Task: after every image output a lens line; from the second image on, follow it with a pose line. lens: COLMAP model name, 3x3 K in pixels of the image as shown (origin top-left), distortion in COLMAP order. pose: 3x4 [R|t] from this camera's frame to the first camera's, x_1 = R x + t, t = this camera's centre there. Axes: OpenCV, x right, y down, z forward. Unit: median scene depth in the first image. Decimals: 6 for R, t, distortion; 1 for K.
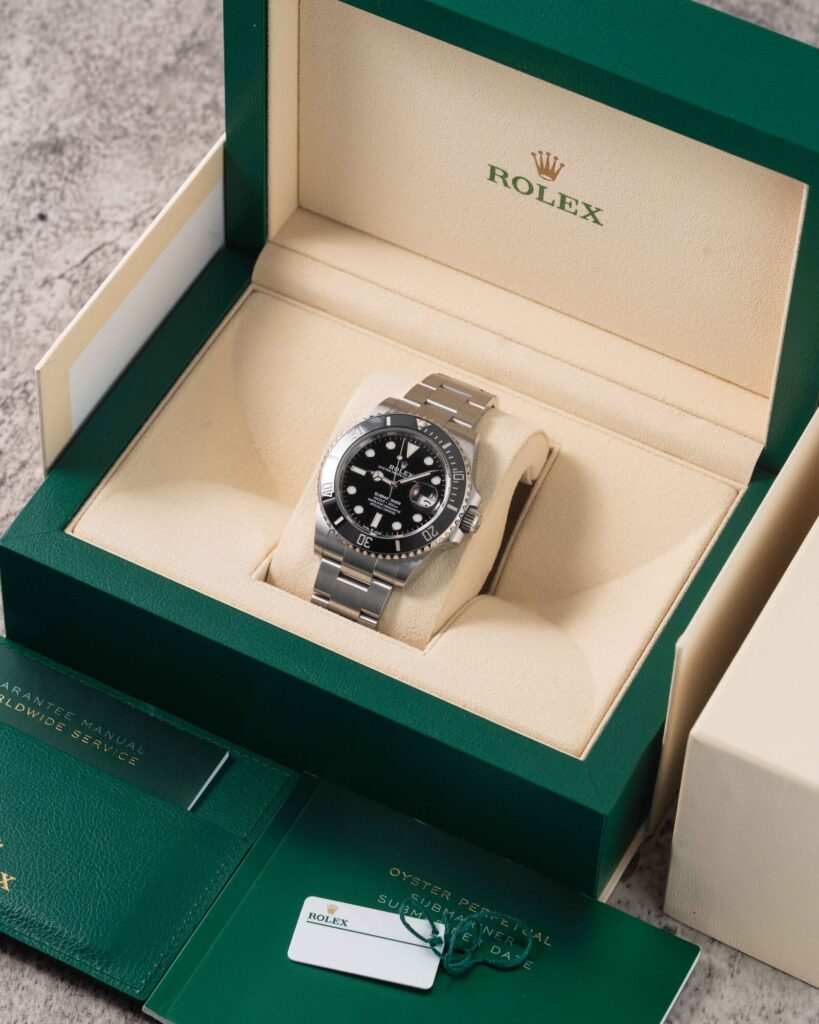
lens RADIAL K [[3532.6, 0, 409.5], [0, 3532.6, 512.0], [0, 0, 1]] dist [0.033487, 0.405278]
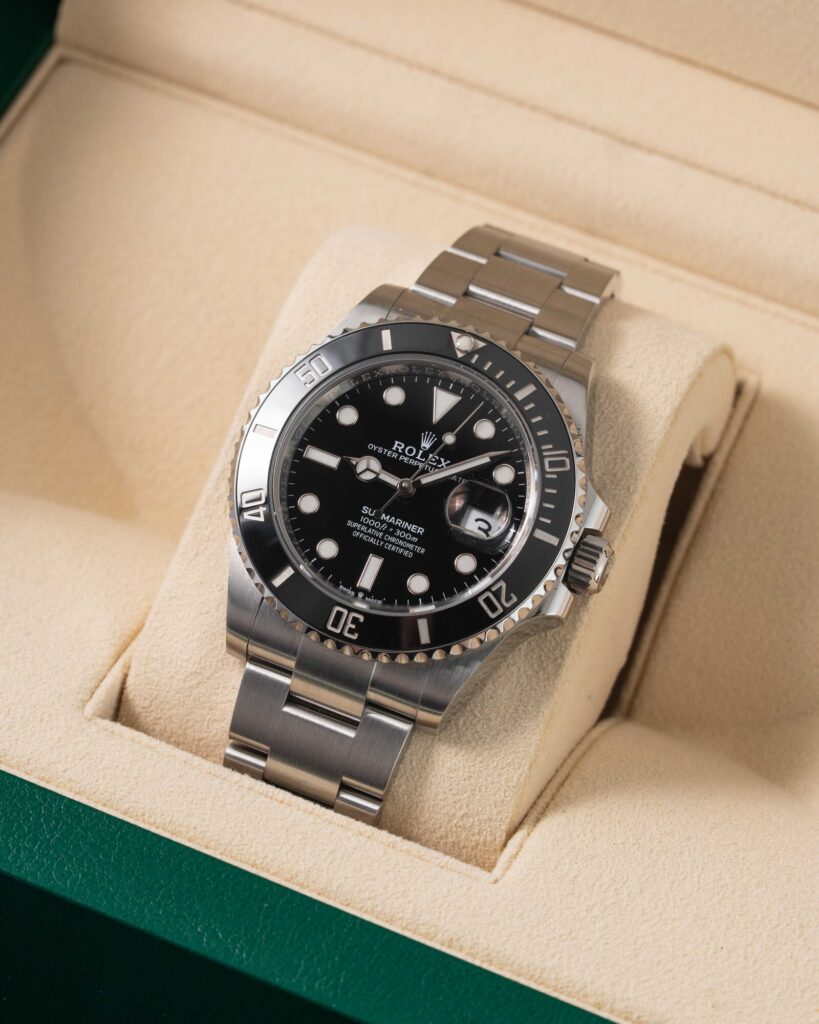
lens RADIAL K [[3532.6, 0, 409.5], [0, 3532.6, 512.0], [0, 0, 1]] dist [0.033487, 0.405278]
pose [[0.997949, -0.040963, 0.049189, -0.025343], [0.038788, 0.998261, 0.044383, -0.023842], [-0.050922, -0.042384, 0.997803, 0.568566]]
